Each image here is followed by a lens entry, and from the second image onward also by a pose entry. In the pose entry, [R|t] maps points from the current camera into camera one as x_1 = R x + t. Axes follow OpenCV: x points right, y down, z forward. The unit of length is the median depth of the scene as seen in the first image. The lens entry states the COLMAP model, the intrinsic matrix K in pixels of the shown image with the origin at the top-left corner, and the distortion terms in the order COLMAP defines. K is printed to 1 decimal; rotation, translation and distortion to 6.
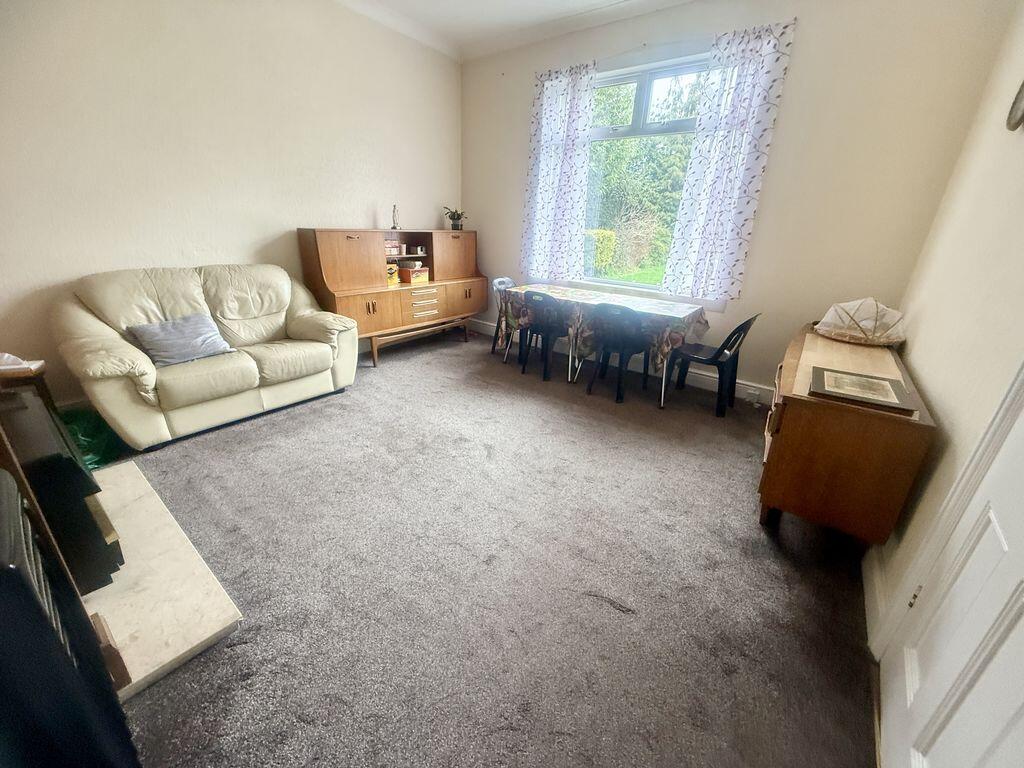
lens RADIAL K [[409.6, 0, 511.7], [0, 409.6, 387.7], [0, 0, 1]] dist [0.013237, 0.000254]
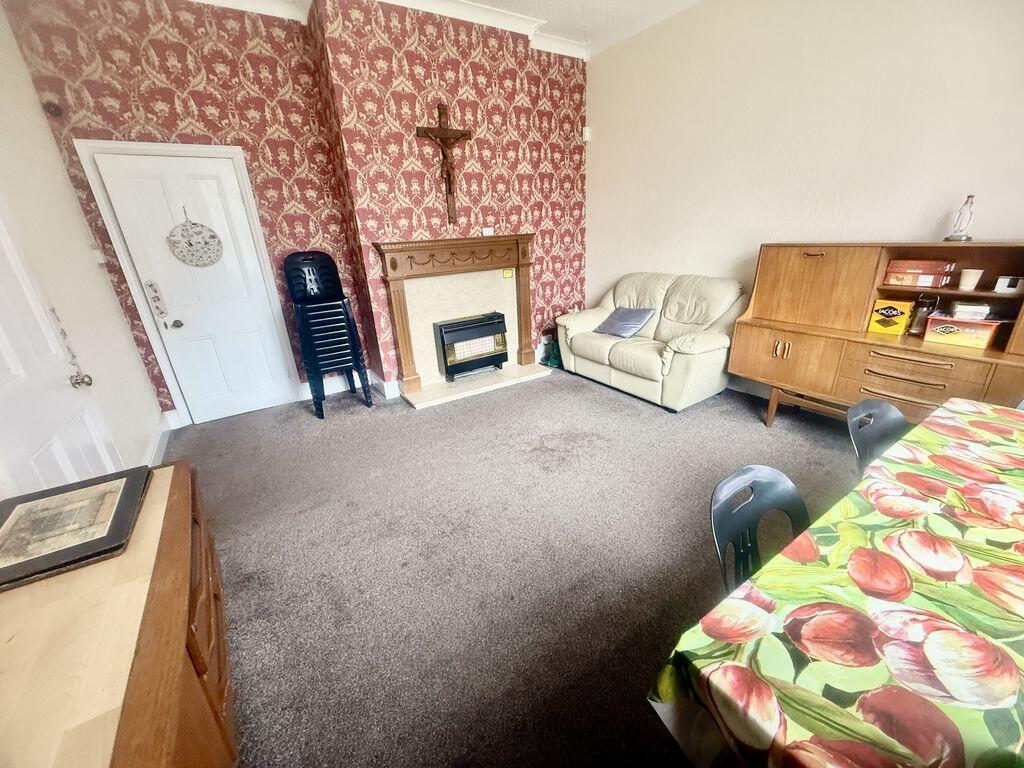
lens RADIAL K [[409.6, 0, 513.4], [0, 409.6, 383.6], [0, 0, 1]] dist [0.013237, 0.000254]
pose [[-0.334457, 0.311704, -0.889370, 0.636567], [-0.317439, 0.851308, 0.417740, -0.384492], [0.887339, 0.422037, -0.185779, 0.947452]]
